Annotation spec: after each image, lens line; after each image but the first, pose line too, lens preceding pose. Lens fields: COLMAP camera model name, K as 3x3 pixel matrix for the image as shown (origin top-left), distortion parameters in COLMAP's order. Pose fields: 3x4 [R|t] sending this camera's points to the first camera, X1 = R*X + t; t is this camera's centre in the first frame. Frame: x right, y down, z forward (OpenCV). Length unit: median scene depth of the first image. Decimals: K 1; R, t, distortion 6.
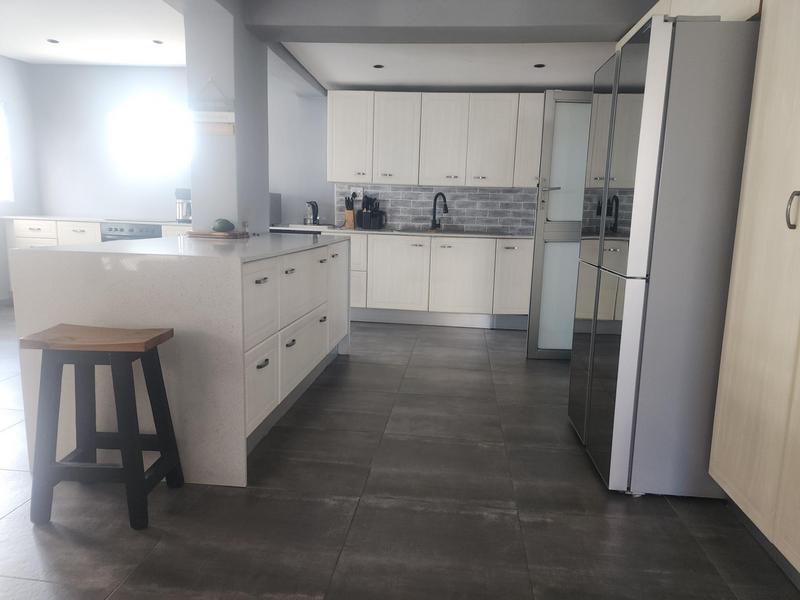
lens RADIAL K [[542.5, 0, 411.9], [0, 542.5, 300.1], [0, 0, 1]] dist [0.076843, -0.103149]
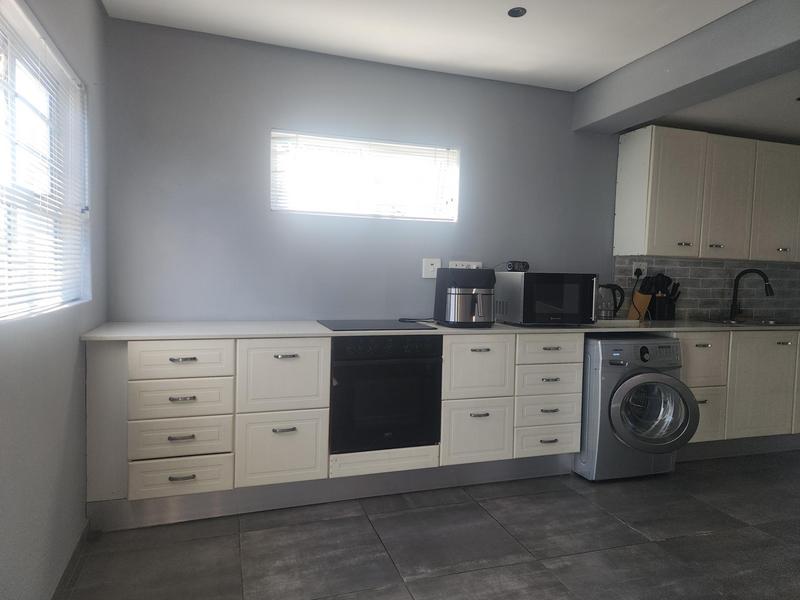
lens RADIAL K [[526.3, 0, 393.8], [0, 526.3, 296.8], [0, 0, 1]] dist [0.081392, -0.087366]
pose [[0.917845, -0.030685, 0.395750, -0.674209], [0.068294, 0.994348, -0.081293, -0.128602], [-0.391019, 0.101641, 0.914753, 0.500942]]
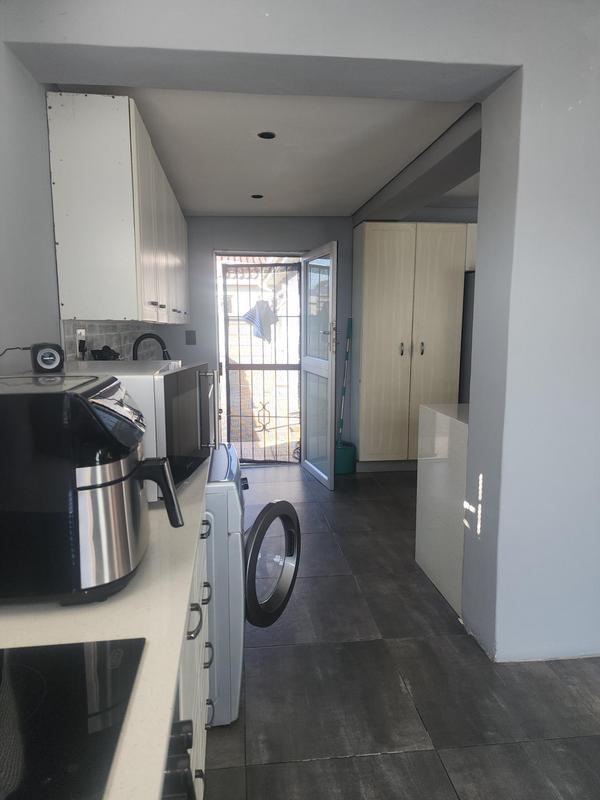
lens RADIAL K [[526.3, 0, 300.0], [0, 526.3, 400.0], [0, 0, 1]] dist [0.081392, -0.087366]
pose [[-0.209253, -0.168157, 0.963295, -0.555436], [0.142543, 0.969335, 0.200176, -0.216287], [-0.967417, 0.179199, -0.178866, 0.937486]]
